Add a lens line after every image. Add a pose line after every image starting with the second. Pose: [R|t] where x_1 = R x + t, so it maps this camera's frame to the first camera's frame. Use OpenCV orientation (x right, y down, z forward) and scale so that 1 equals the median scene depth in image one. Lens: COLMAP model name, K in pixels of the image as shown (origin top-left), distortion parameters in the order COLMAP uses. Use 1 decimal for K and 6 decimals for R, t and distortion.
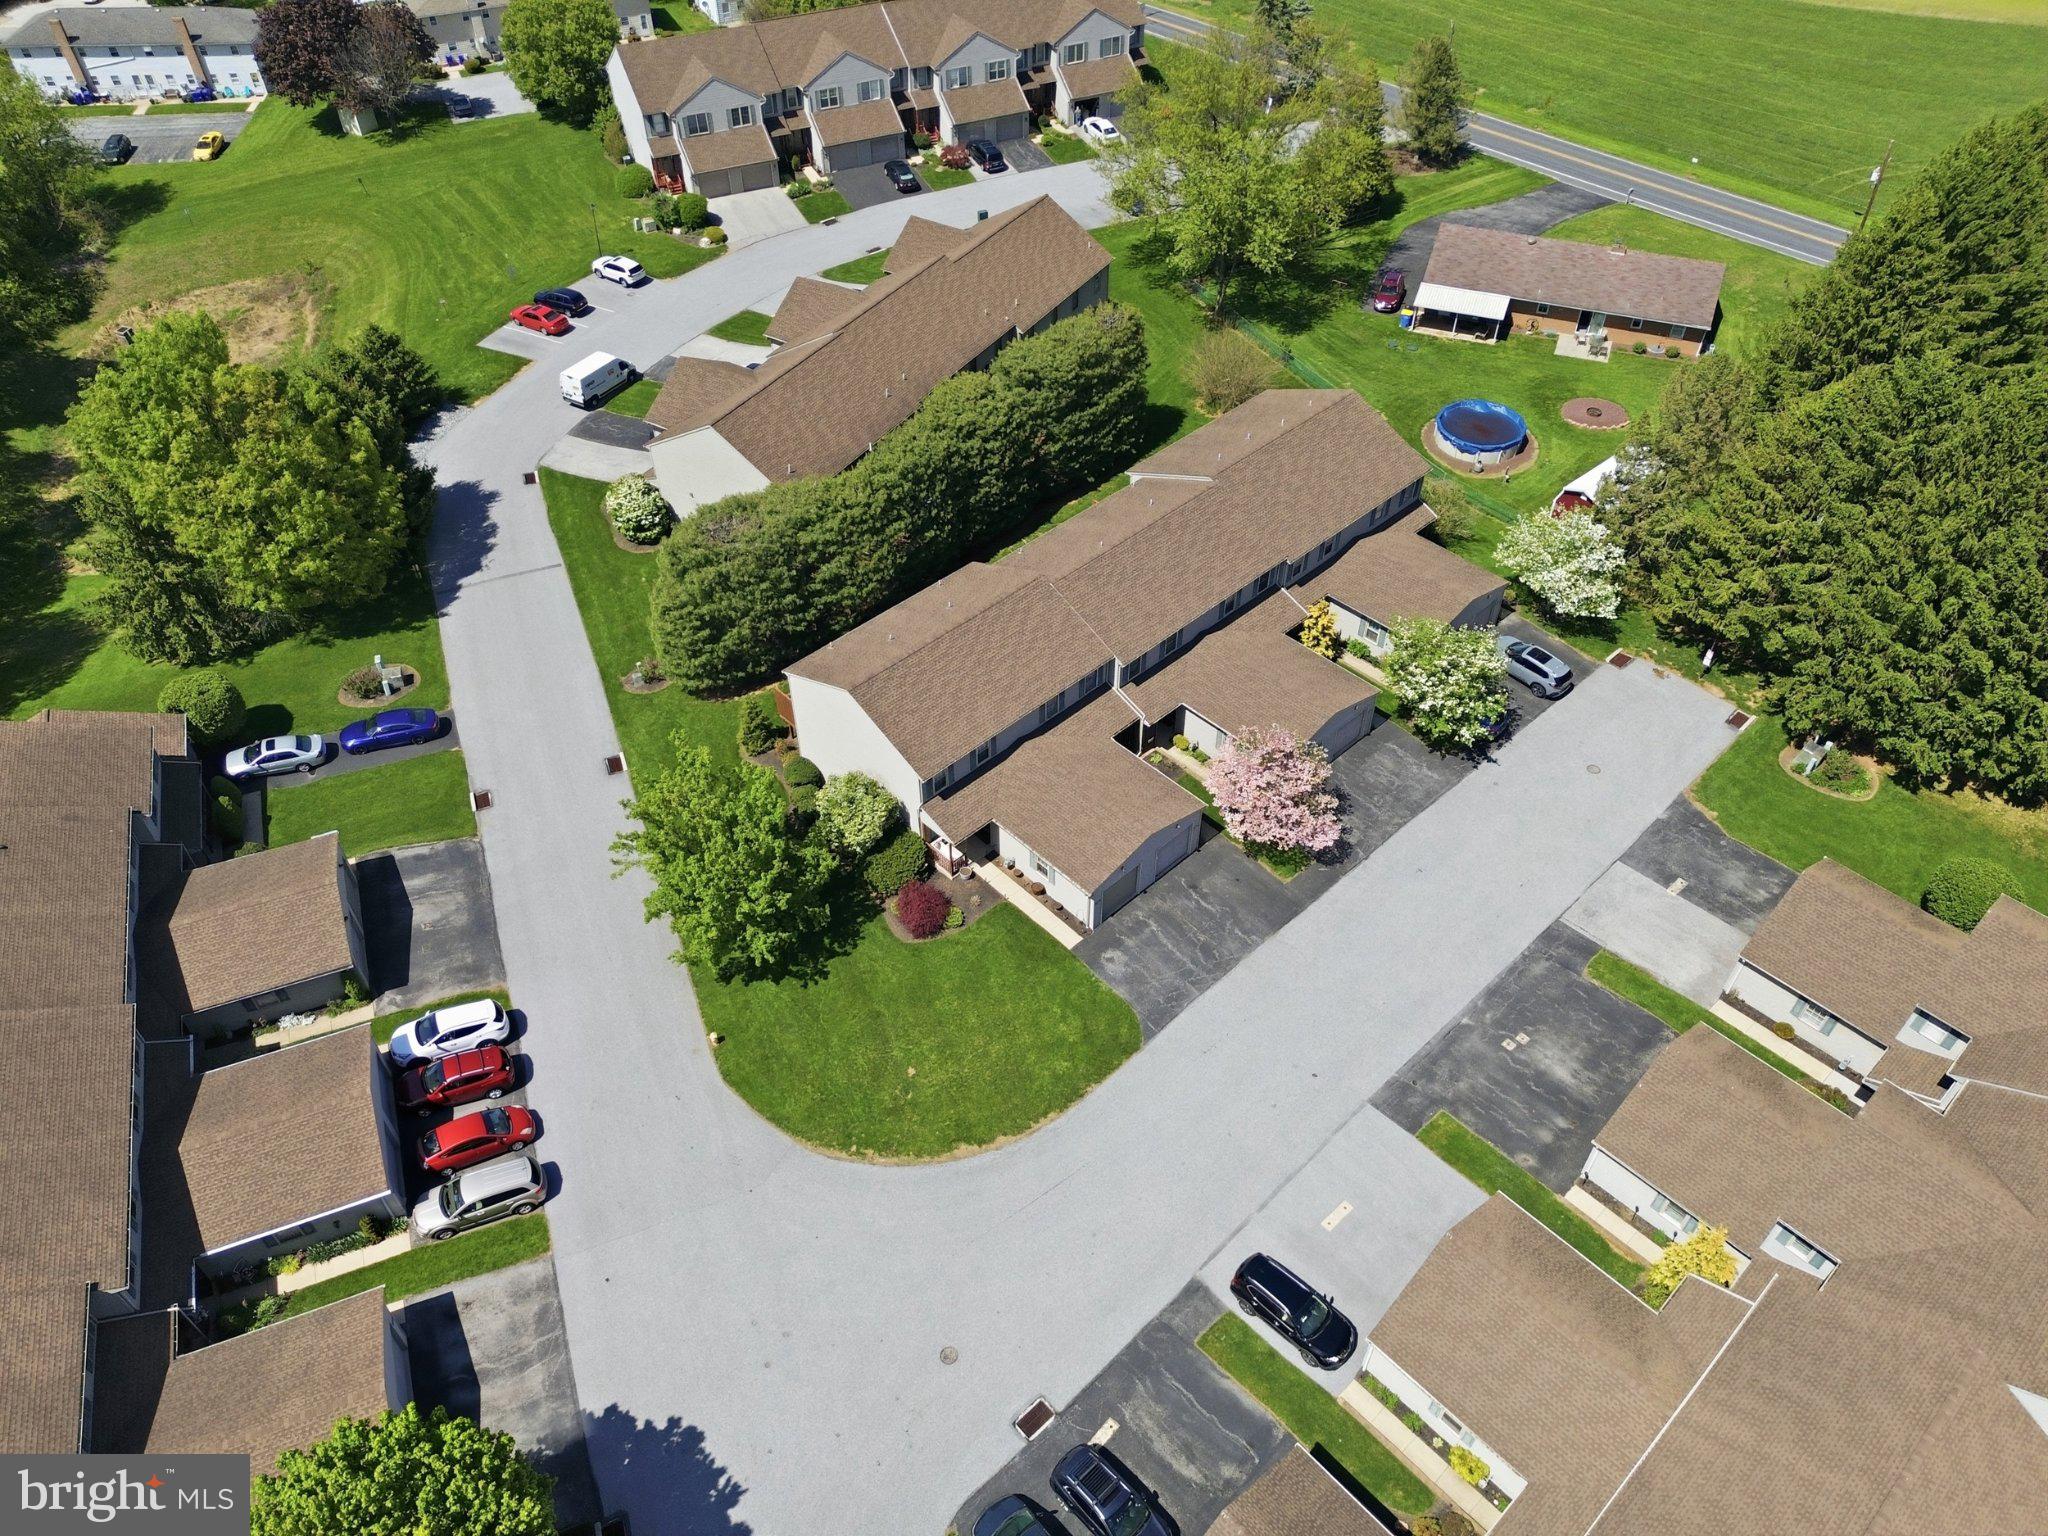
lens RADIAL K [[1462.9, 0, 1015.8], [0, 1462.9, 770.6], [0, 0, 1]] dist [0.048856, -0.035600]
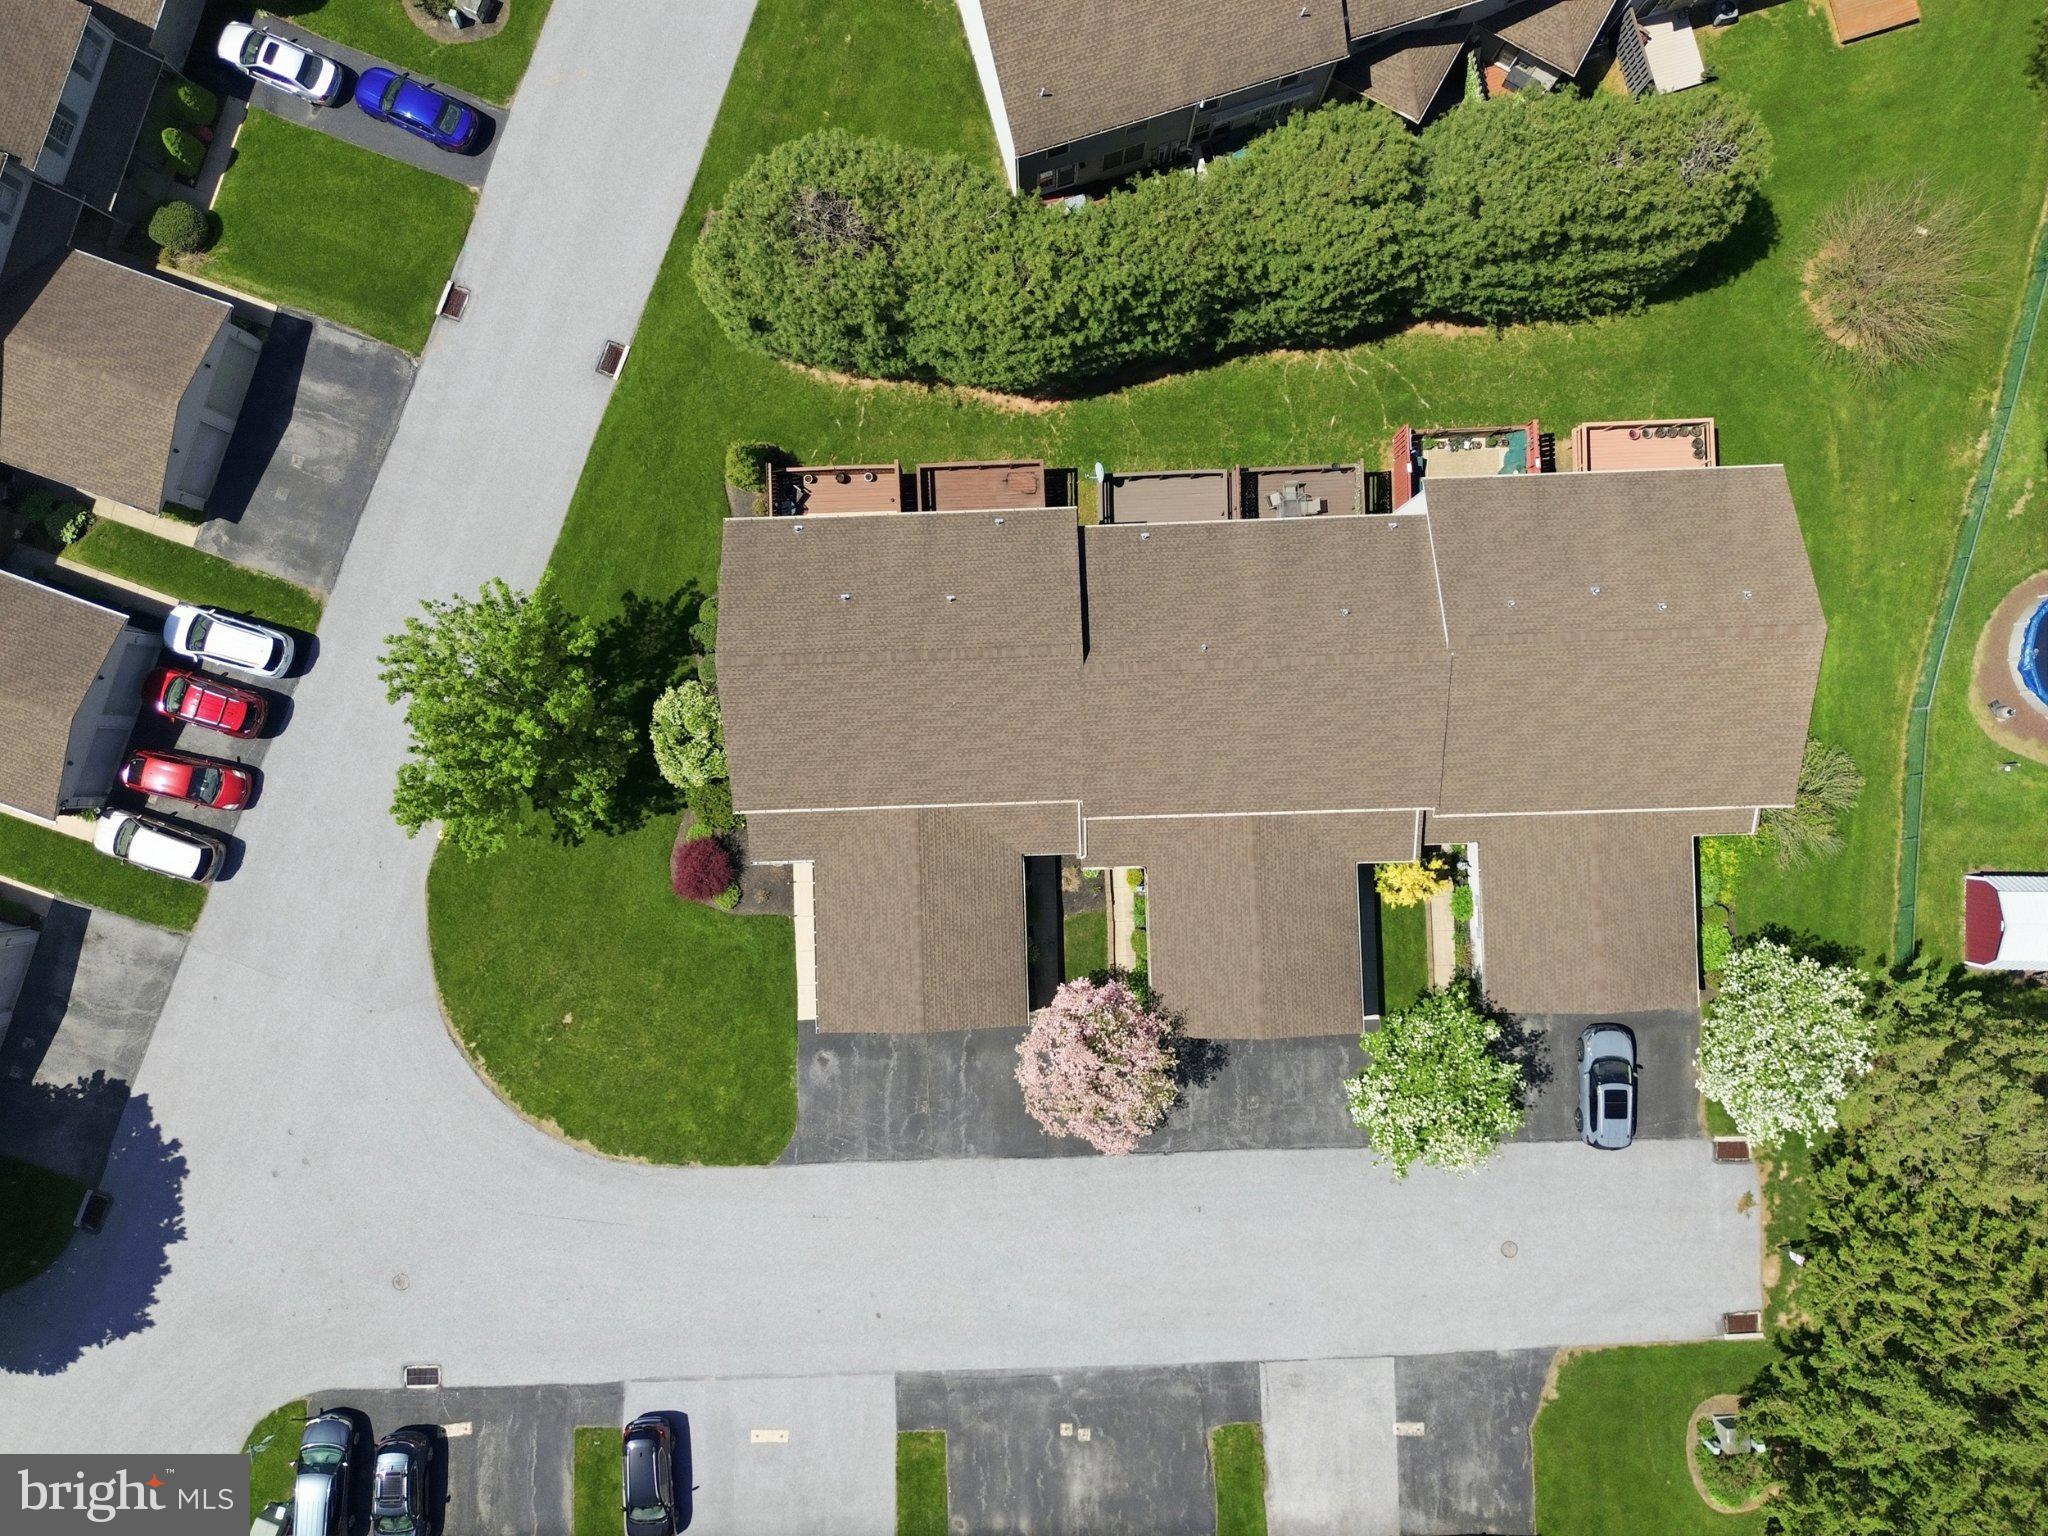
lens RADIAL K [[1462.9, 0, 1015.0], [0, 1462.9, 834.2], [0, 0, 1]] dist [0.048856, -0.035600]
pose [[0.747900, 0.663782, -0.006216, 0.055483], [-0.464126, 0.529591, 0.710014, -0.523056], [0.474587, -0.528135, 0.704160, 0.428248]]
